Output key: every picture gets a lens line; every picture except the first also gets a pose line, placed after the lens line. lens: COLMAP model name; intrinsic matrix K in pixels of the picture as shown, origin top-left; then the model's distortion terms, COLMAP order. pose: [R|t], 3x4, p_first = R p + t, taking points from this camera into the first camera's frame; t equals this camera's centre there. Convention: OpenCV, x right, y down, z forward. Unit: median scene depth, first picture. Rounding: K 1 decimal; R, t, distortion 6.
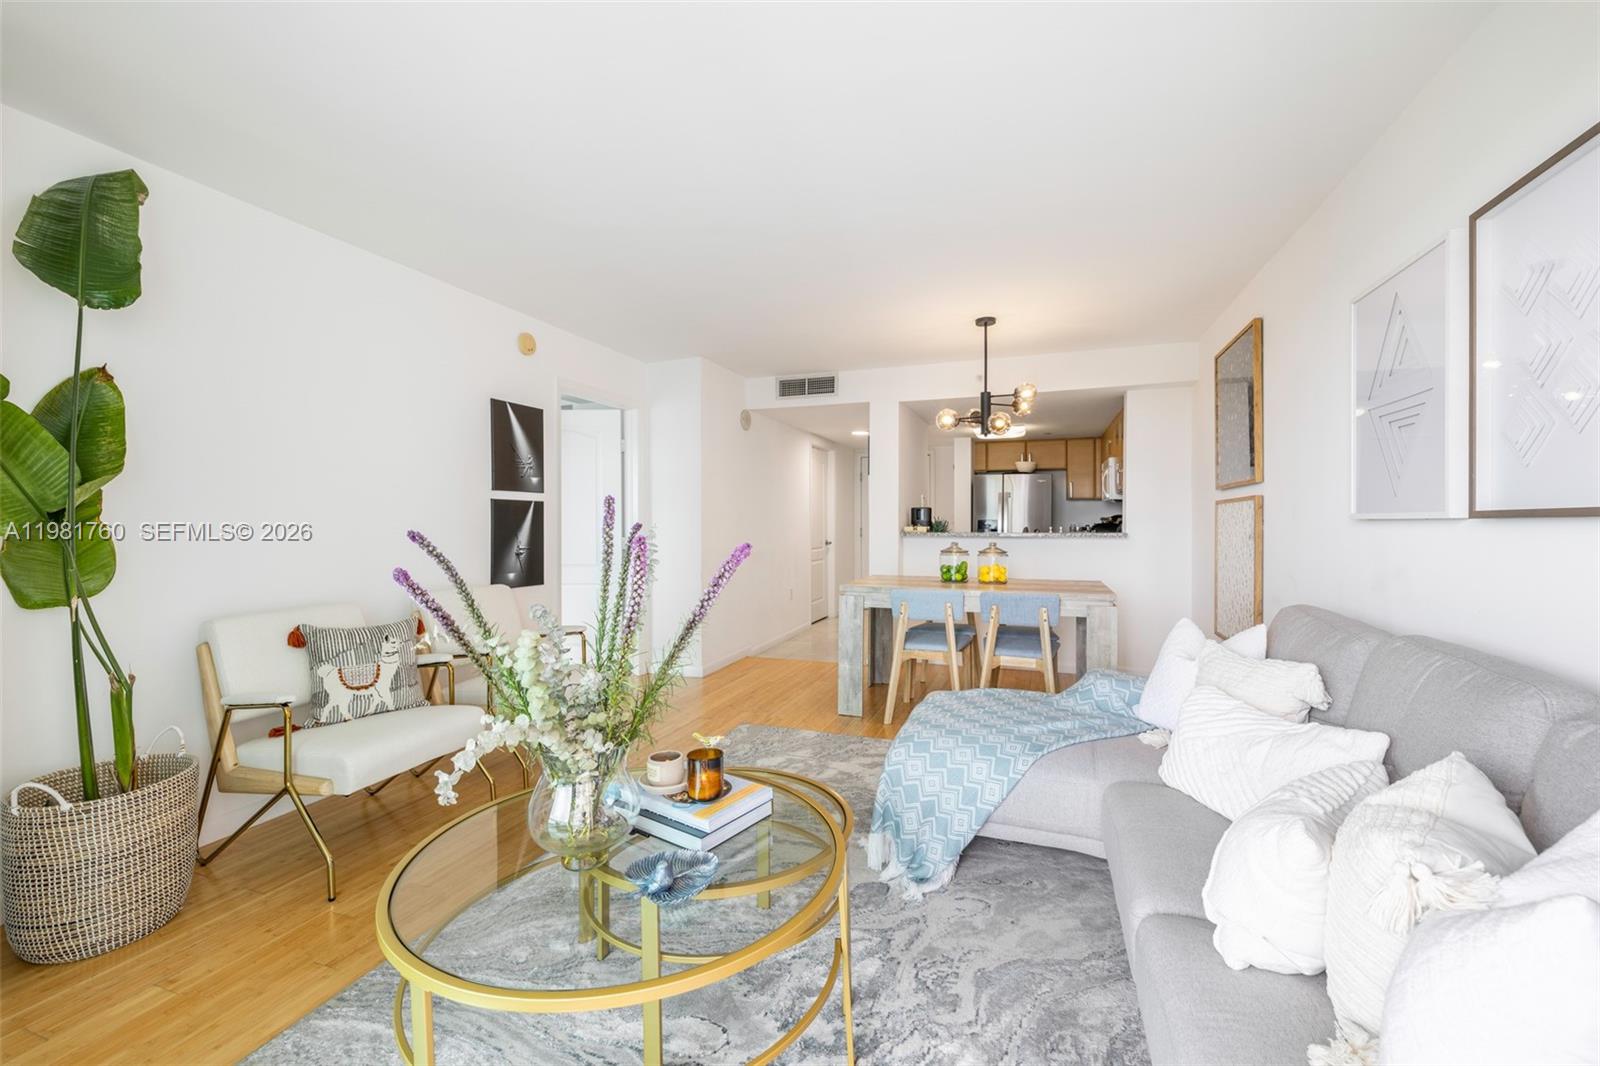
lens RADIAL K [[678.2, 0, 805.9], [0, 678.2, 525.7], [0, 0, 1]] dist [0.000513, -0.001023]
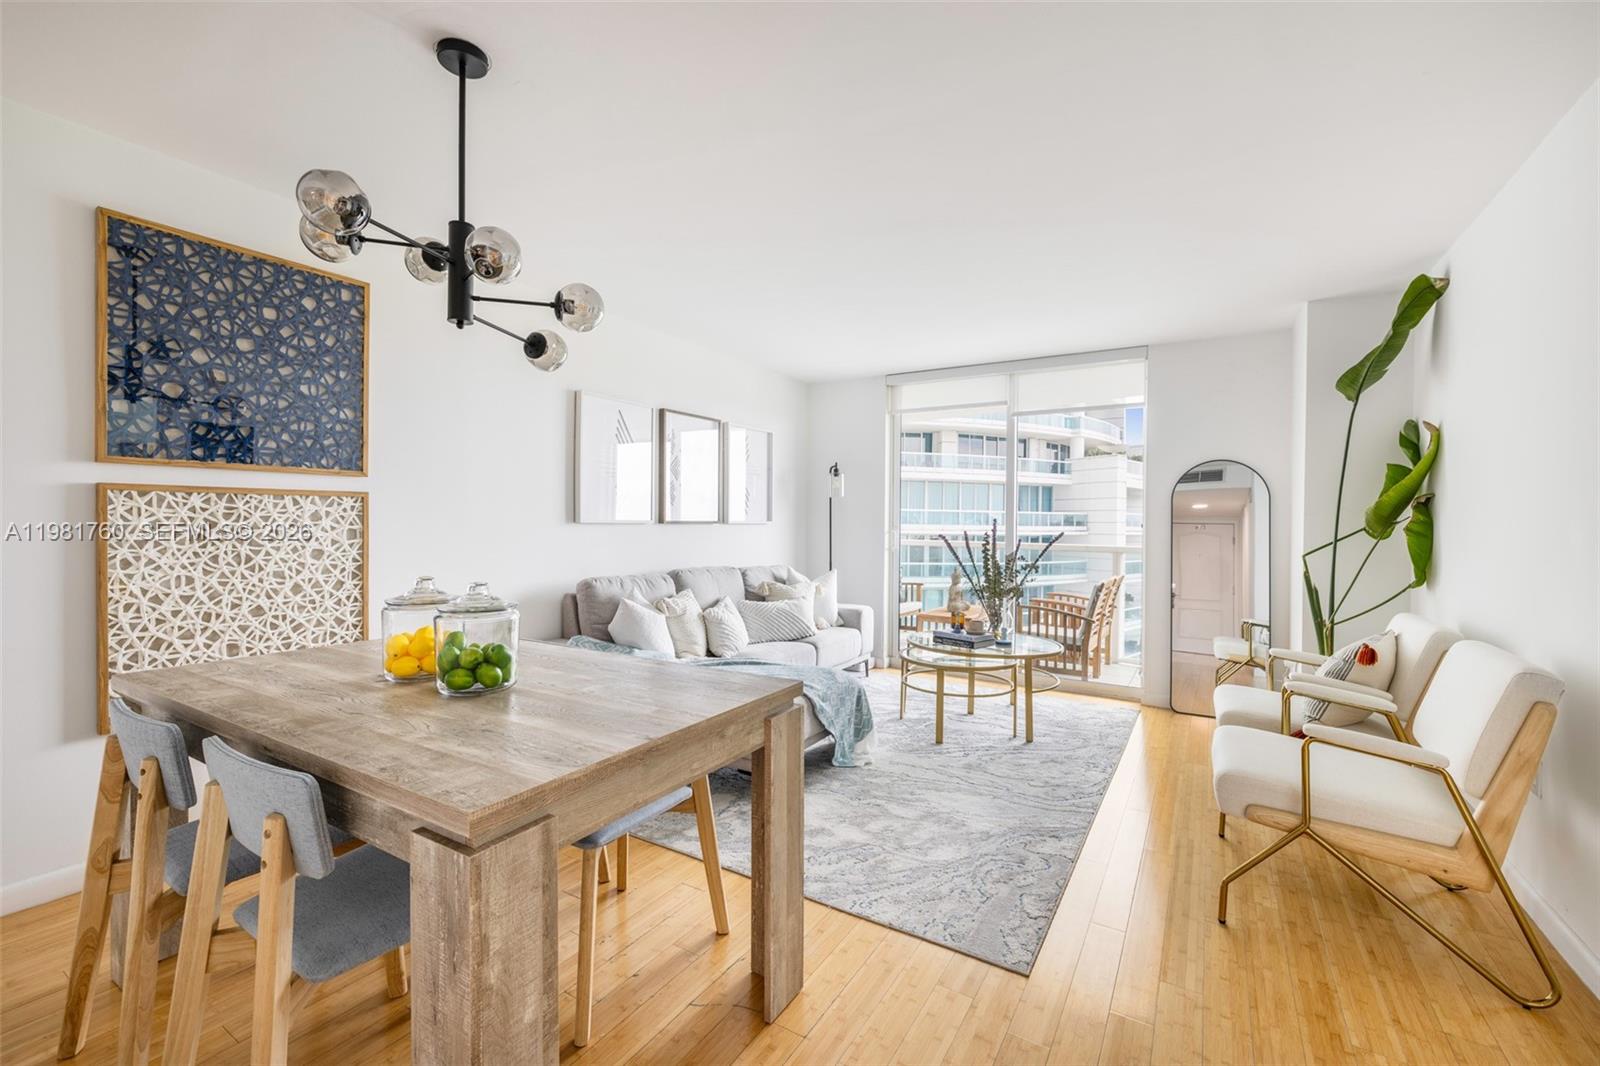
lens RADIAL K [[678.2, 0, 803.7], [0, 678.2, 531.0], [0, 0, 1]] dist [0.000513, -0.001023]
pose [[-0.977442, -0.003203, 0.211178, -0.023826], [0.000486, 0.999848, 0.017417, -0.007431], [-0.211202, 0.017127, -0.977292, 1.037331]]
